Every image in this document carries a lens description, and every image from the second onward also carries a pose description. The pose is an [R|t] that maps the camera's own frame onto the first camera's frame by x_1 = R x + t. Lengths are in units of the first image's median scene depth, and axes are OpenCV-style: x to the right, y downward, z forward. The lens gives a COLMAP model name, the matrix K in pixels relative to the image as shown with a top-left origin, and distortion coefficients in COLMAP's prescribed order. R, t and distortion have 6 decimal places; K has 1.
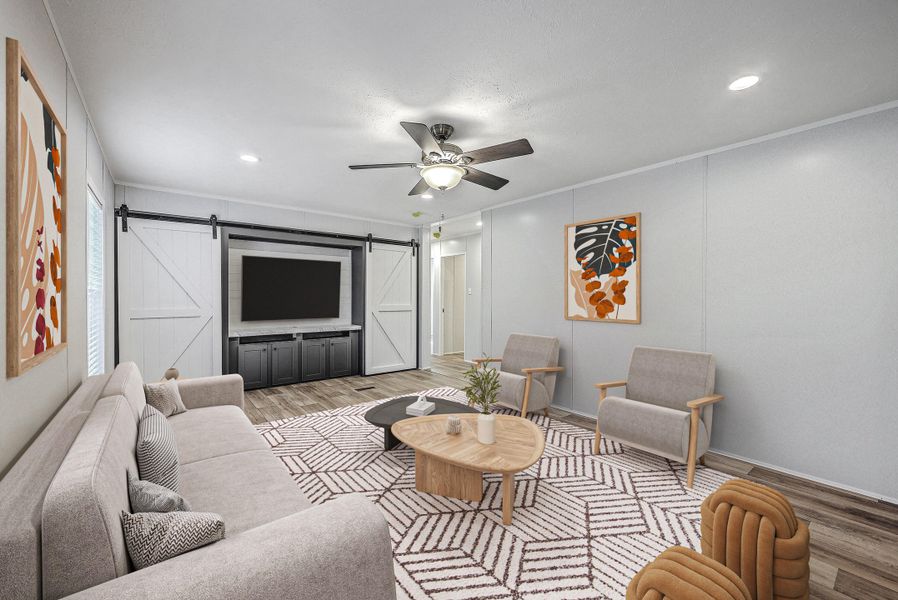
lens RADIAL K [[368.9, 0, 454.9], [0, 368.9, 297.0], [0, 0, 1]] dist [-0.008203, -0.000369]
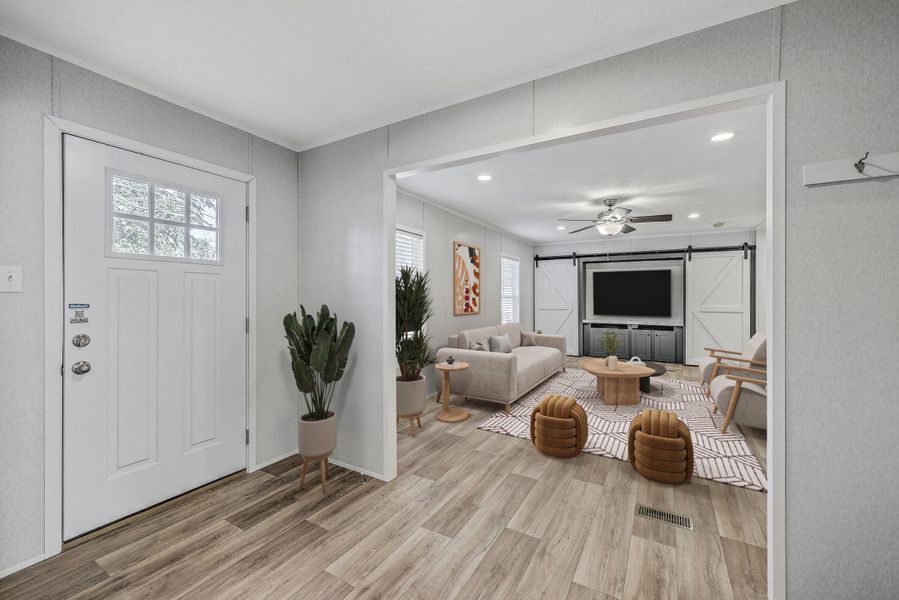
lens RADIAL K [[369.3, 0, 455.4], [0, 369.3, 296.9], [0, 0, 1]] dist [-0.008203, -0.000369]
pose [[0.354114, -0.005611, -0.935185, 0.773850], [-0.004502, 0.999960, -0.007704, 0.007002], [0.935191, 0.006939, 0.354075, -0.155138]]
